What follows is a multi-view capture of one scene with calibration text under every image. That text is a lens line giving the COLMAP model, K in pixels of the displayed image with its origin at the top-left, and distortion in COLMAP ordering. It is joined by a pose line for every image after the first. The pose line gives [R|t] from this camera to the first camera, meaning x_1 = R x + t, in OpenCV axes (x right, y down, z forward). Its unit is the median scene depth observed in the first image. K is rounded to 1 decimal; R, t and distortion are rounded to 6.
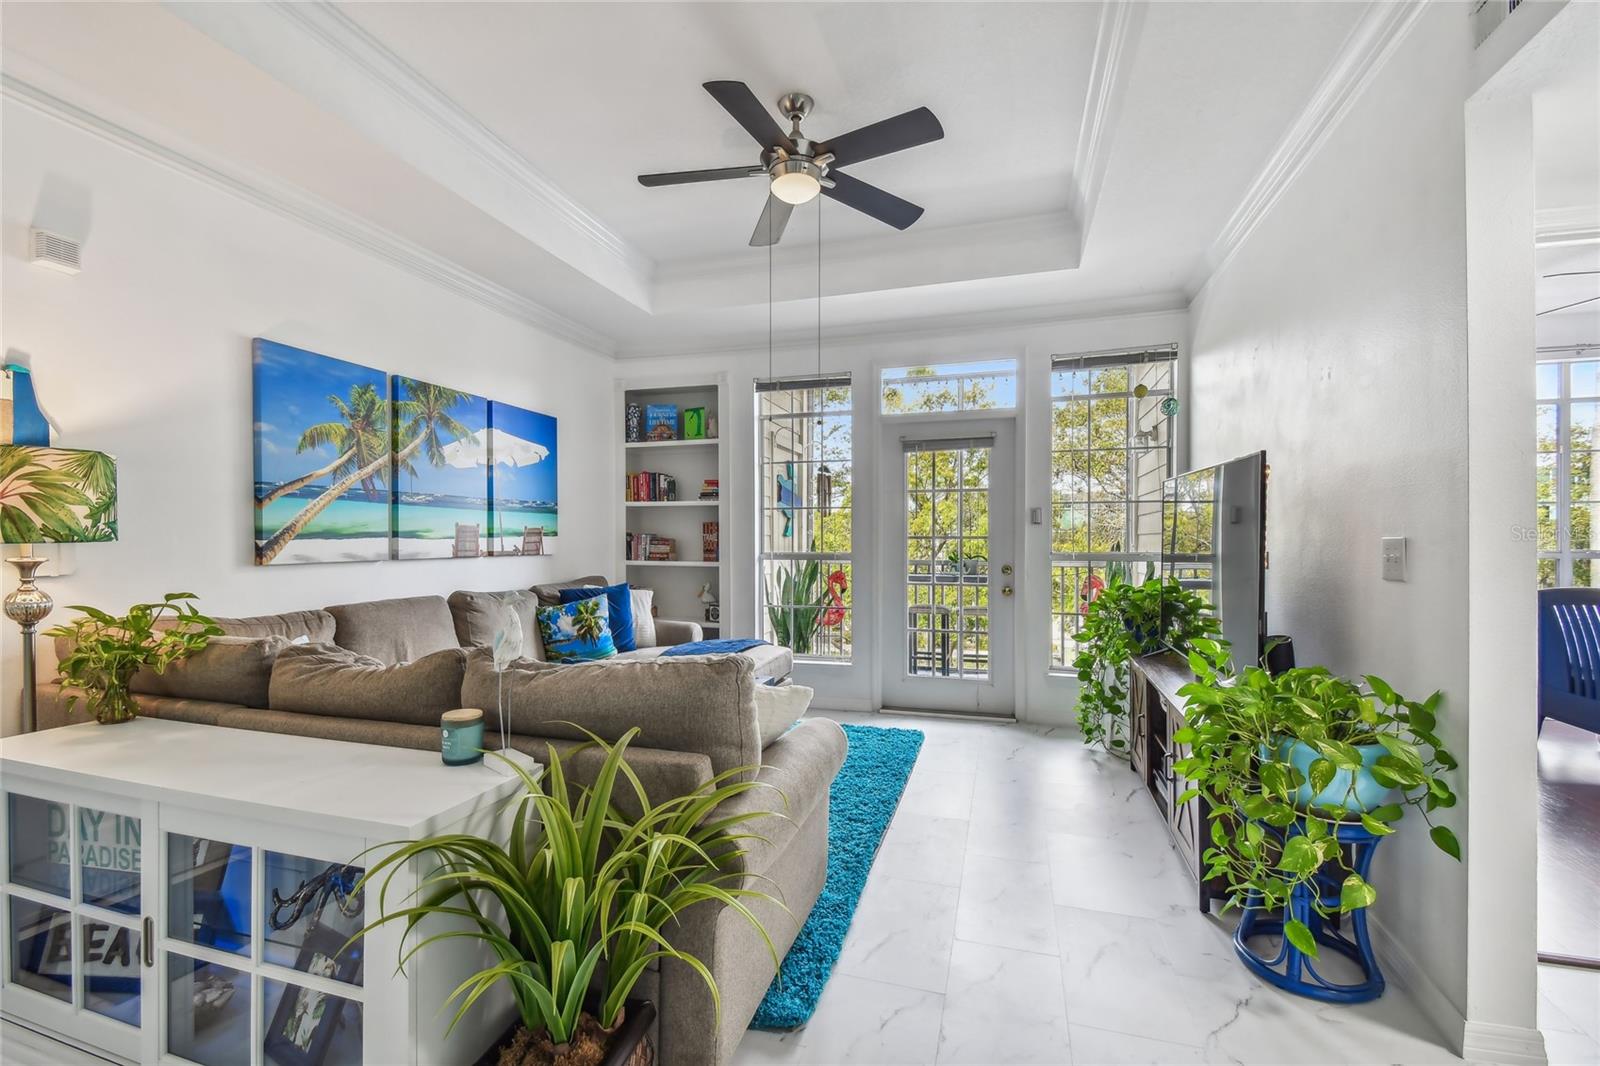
lens RADIAL K [[688.3, 0, 801.3], [0, 688.3, 541.7], [0, 0, 1]] dist [0.051516, -0.027623]
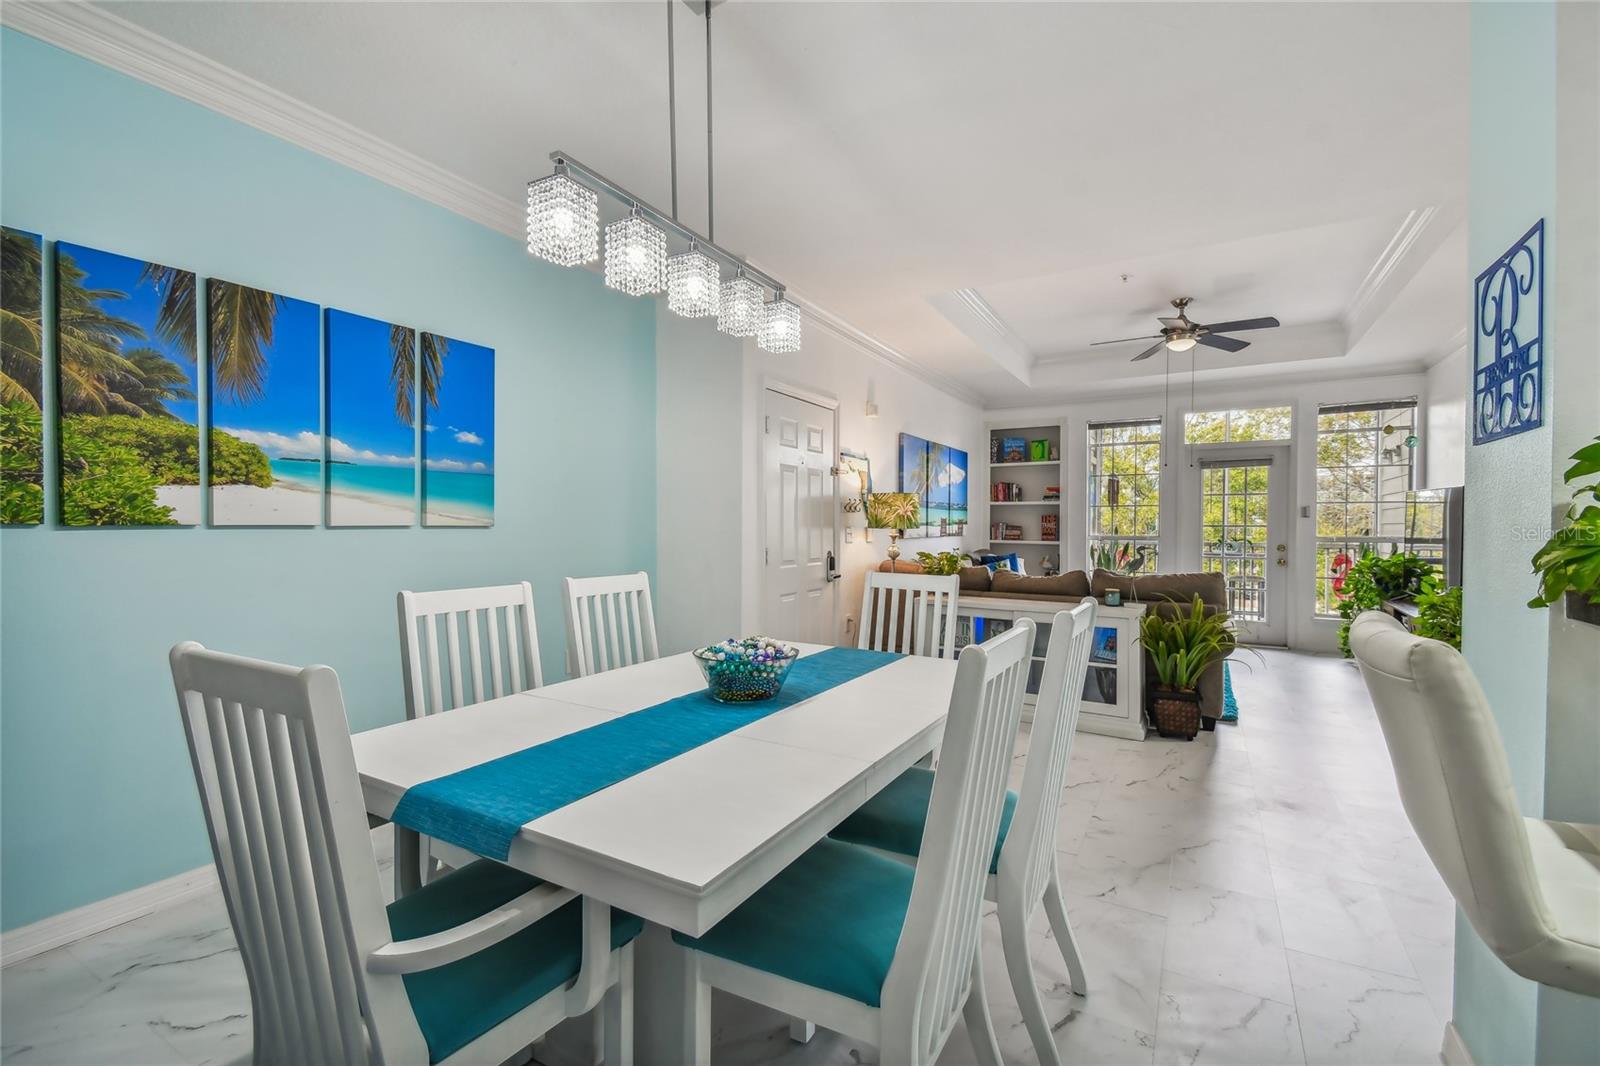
lens RADIAL K [[695.9, 0, 800.0], [0, 695.9, 533.0], [0, 0, 1]] dist [0.054214, -0.028974]
pose [[0.976022, 0.005380, -0.217607, -0.381173], [-0.003505, 0.999953, 0.008999, -0.001228], [0.217646, -0.008020, 0.975995, -0.711958]]
